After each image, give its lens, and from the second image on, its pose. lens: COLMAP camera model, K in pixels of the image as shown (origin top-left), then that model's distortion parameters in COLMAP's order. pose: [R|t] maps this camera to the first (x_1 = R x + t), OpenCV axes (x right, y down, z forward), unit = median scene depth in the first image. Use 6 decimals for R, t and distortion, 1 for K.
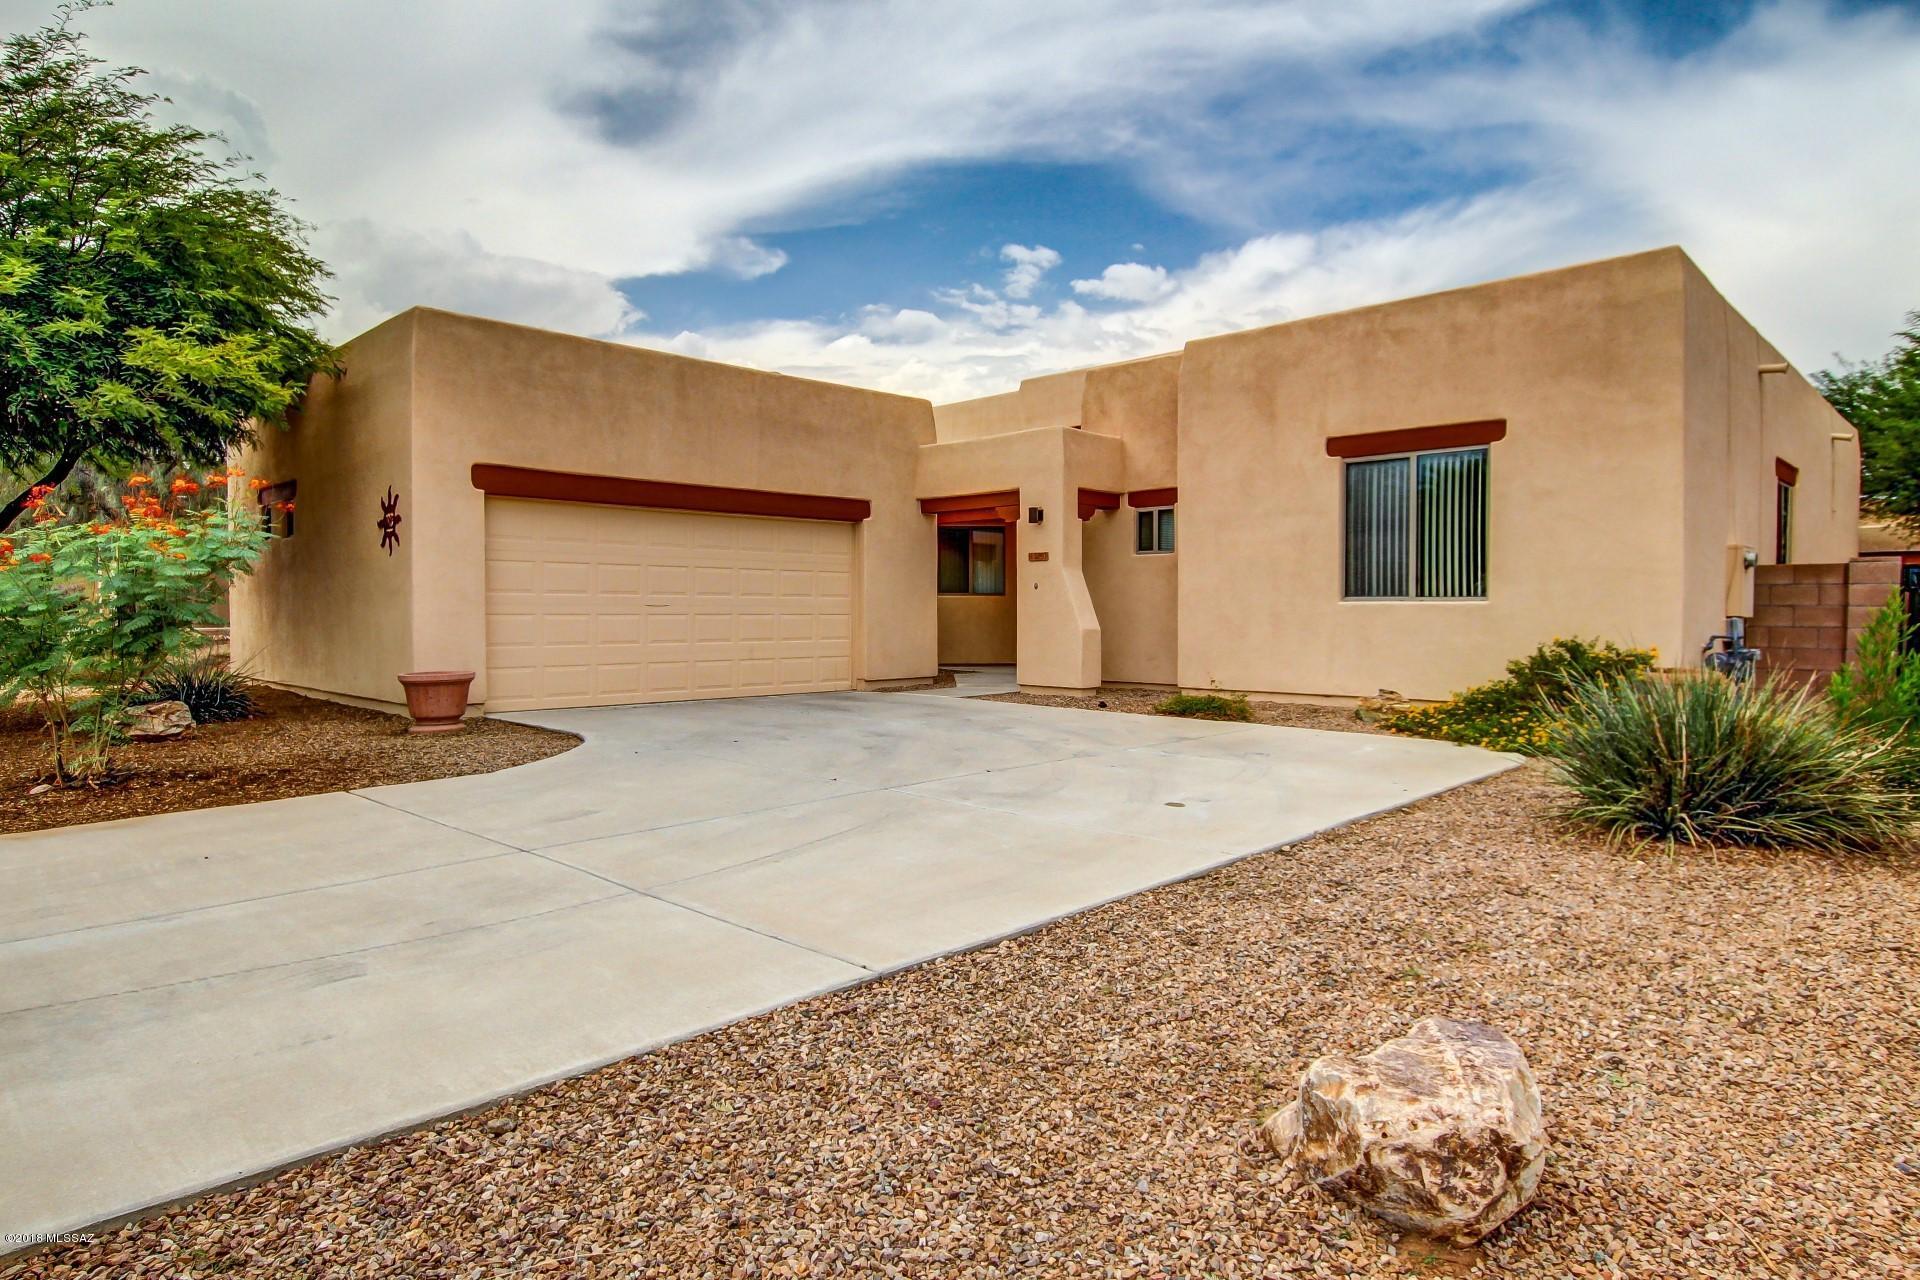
lens RADIAL K [[1091.7, 0, 958.6], [0, 1091.7, 633.0], [0, 0, 1]] dist [-0.004576, -0.000287]
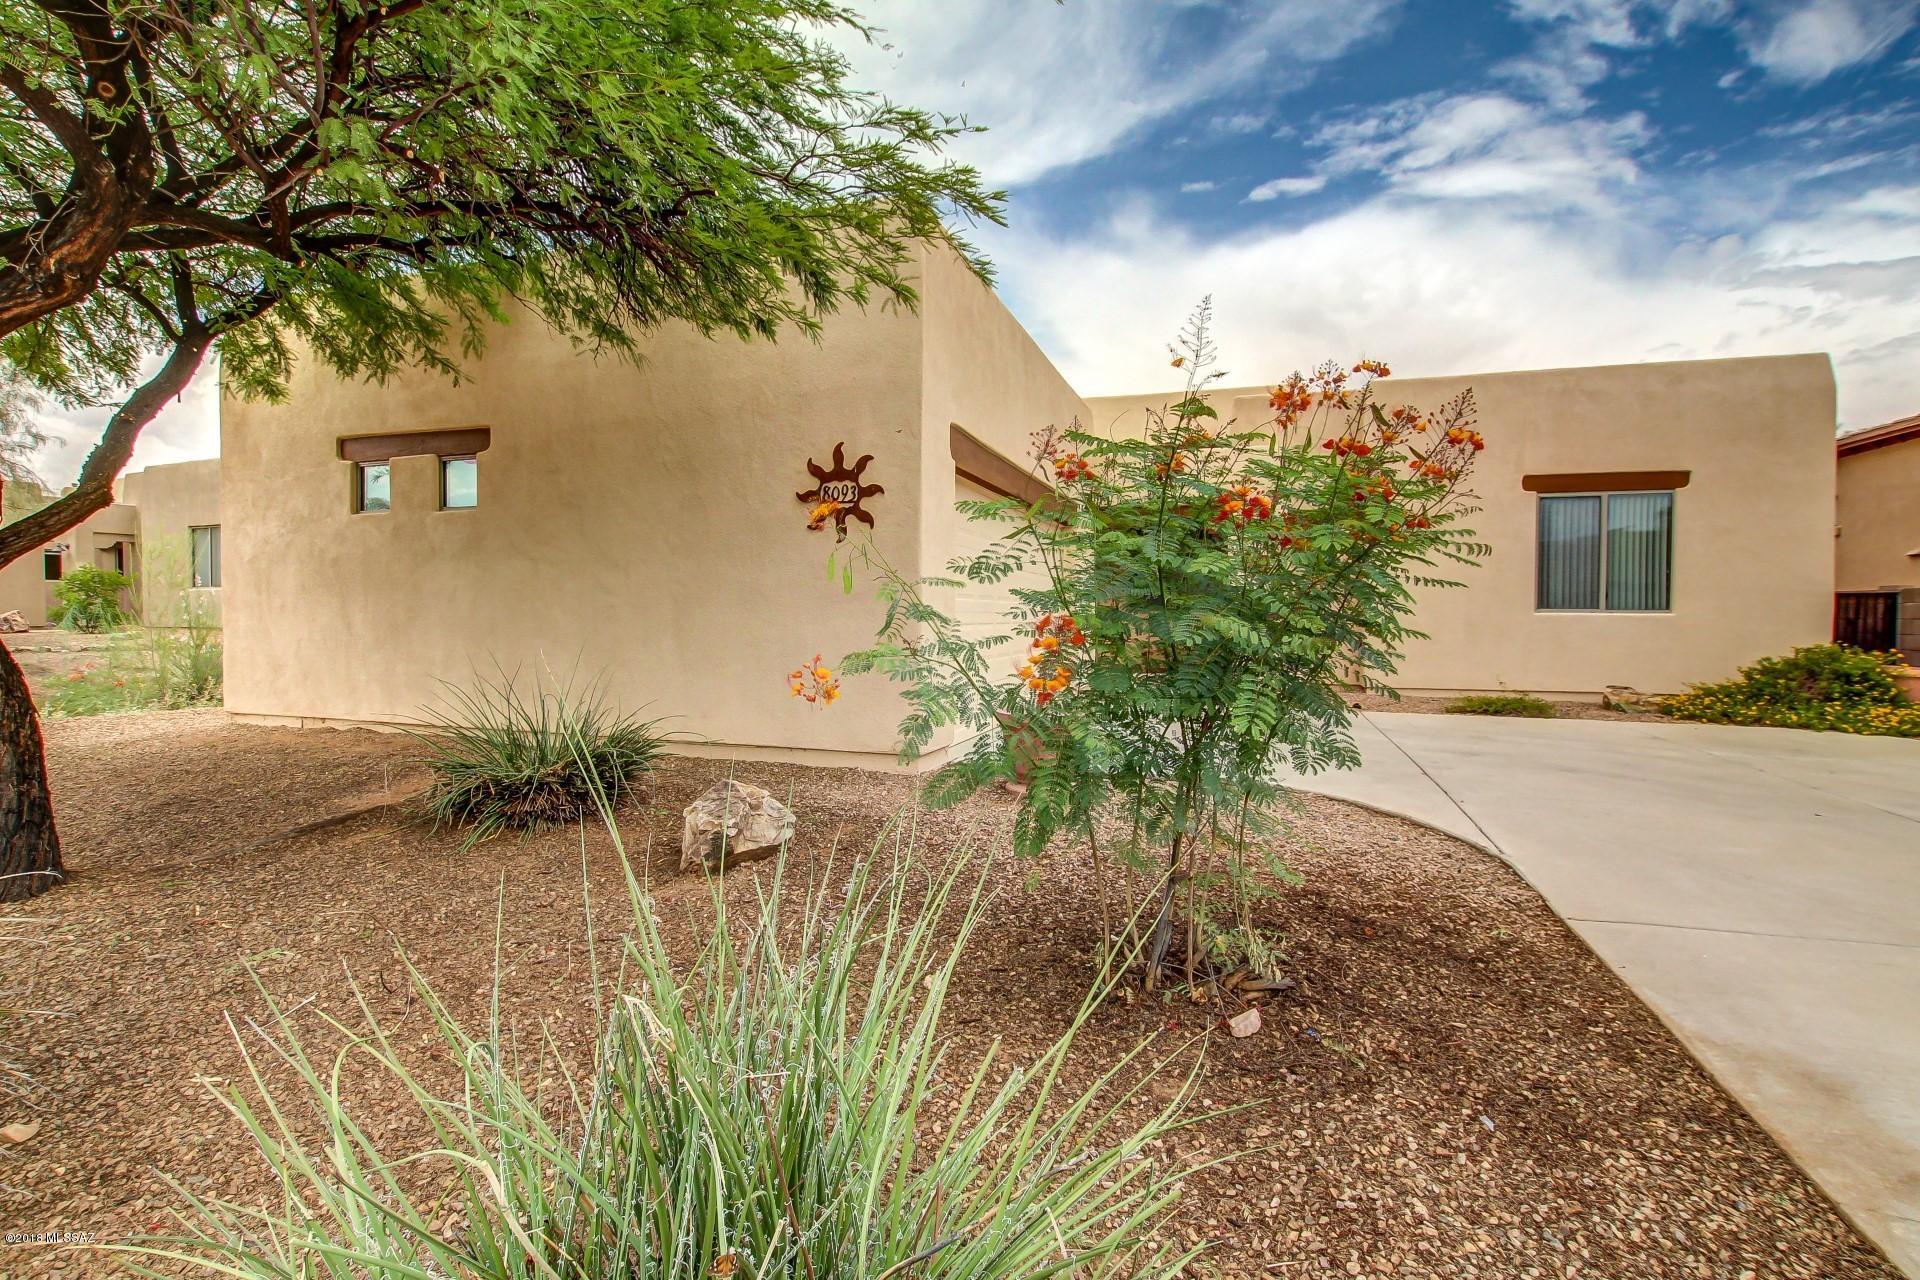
lens RADIAL K [[914.7, 0, 963.3], [0, 914.7, 635.0], [0, 0, 1]] dist [-0.022350, 0.001614]
pose [[0.892306, -0.005662, 0.451396, -0.705960], [0.004669, 0.999984, 0.003314, -0.011915], [-0.451407, -0.000850, 0.892318, 0.427913]]
